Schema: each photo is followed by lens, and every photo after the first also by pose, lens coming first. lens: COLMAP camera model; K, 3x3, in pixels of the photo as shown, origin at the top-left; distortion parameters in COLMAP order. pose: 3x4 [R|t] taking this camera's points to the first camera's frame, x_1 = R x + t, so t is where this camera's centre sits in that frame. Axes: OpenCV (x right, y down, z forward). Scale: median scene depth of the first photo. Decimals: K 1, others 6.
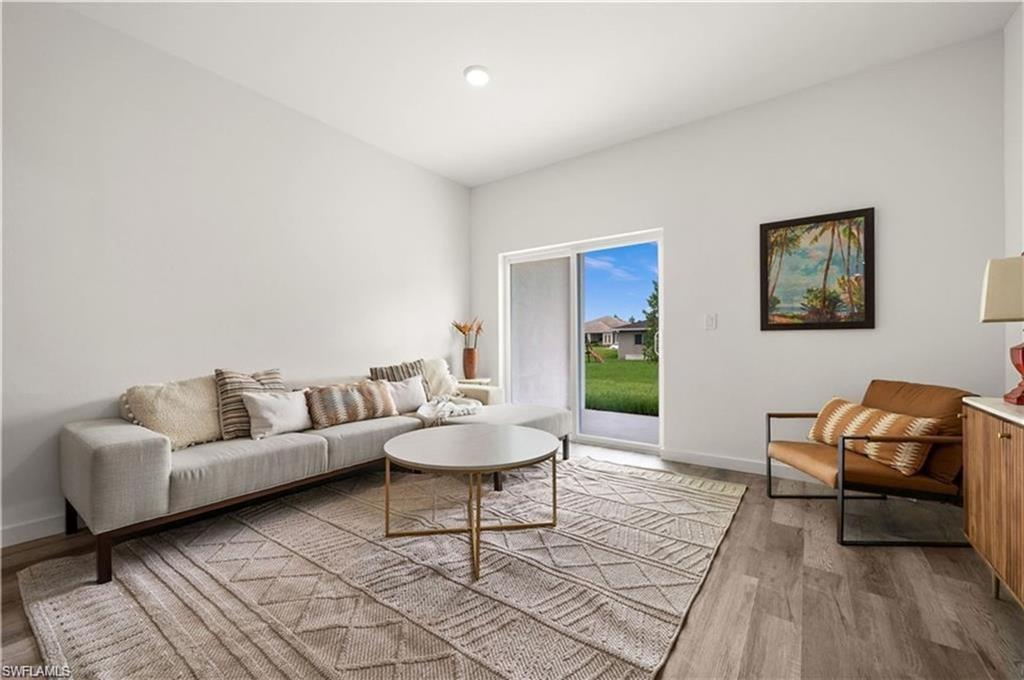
lens RADIAL K [[412.1, 0, 511.3], [0, 412.1, 342.5], [0, 0, 1]] dist [0.000491, 0.000076]
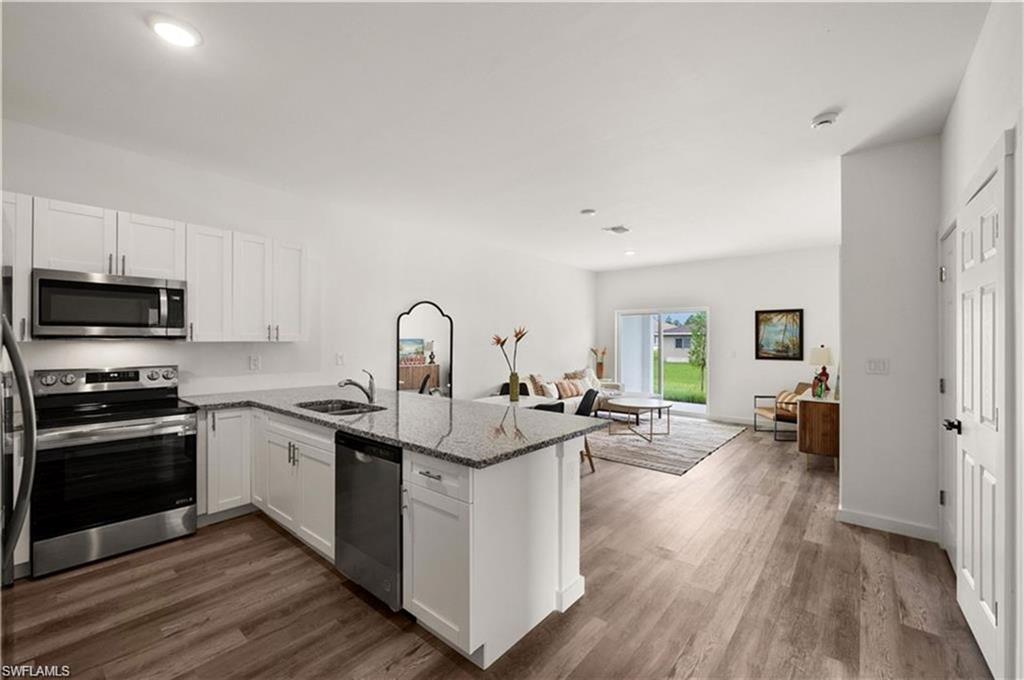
lens RADIAL K [[413.7, 0, 512.0], [0, 413.7, 340.0], [0, 0, 1]] dist [-0.001374, -0.000067]
pose [[0.997096, 0.008281, -0.075710, -0.567536], [-0.008414, 0.999964, -0.001435, -0.128519], [0.075695, 0.002068, 0.997129, -1.410882]]
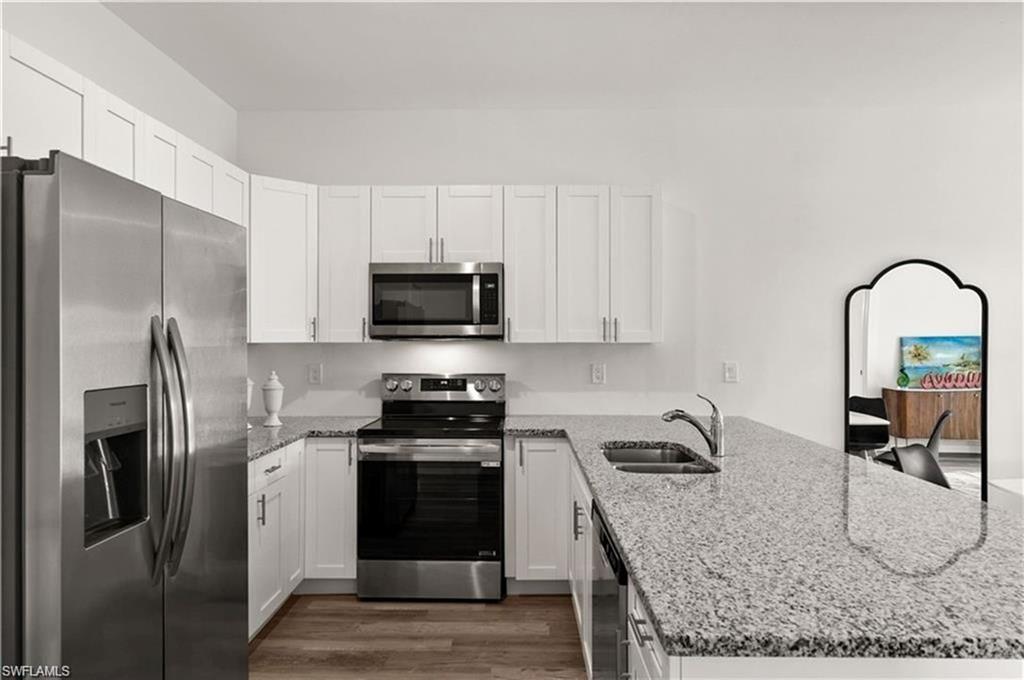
lens RADIAL K [[676.3, 0, 512.0], [0, 676.3, 340.0], [0, 0, 1]] dist [-0.001255, -0.000367]
pose [[0.574387, 0.007157, -0.818553, -0.393728], [-0.003891, 0.999974, 0.006013, -0.132175], [0.818575, -0.000269, 0.574400, -1.142607]]
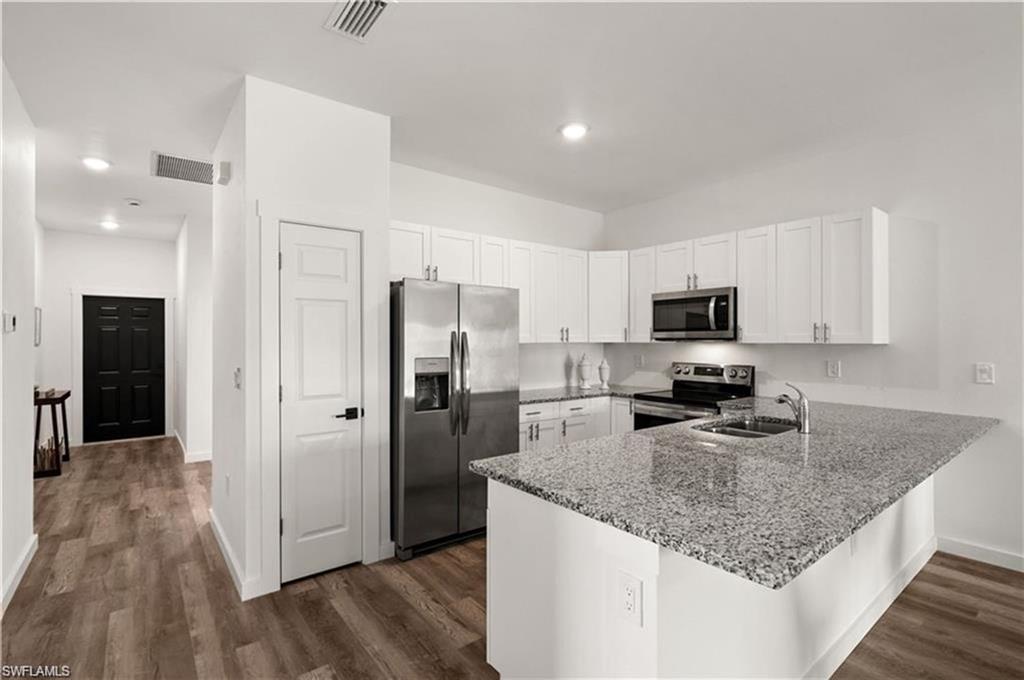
lens RADIAL K [[475.7, 0, 512.0], [0, 475.7, 340.0], [0, 0, 1]] dist [-0.001314, -0.000102]
pose [[-0.268375, 0.004508, -0.963304, -0.042166], [0.000504, 0.999990, 0.004540, -0.133673], [0.963314, 0.000733, -0.268374, -0.621013]]
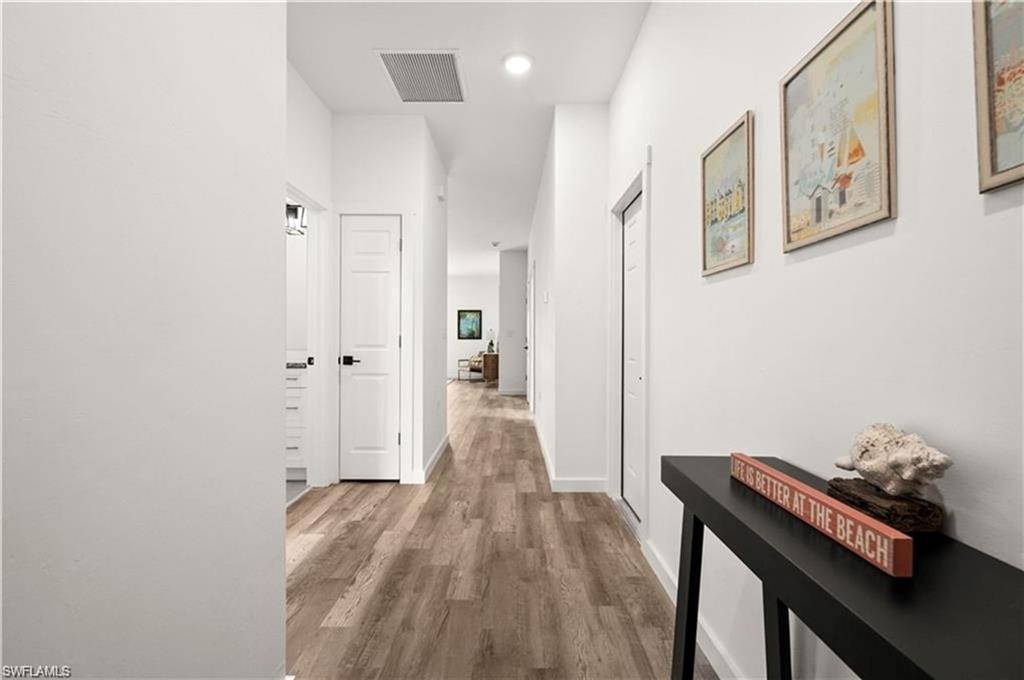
lens RADIAL K [[475.7, 0, 512.0], [0, 475.7, 340.0], [0, 0, 1]] dist [-0.001314, -0.000102]
pose [[0.807731, 0.003797, 0.589539, -1.629384], [-0.004341, 0.999990, -0.000494, -0.024961], [-0.589535, -0.002160, 0.807740, -2.933560]]
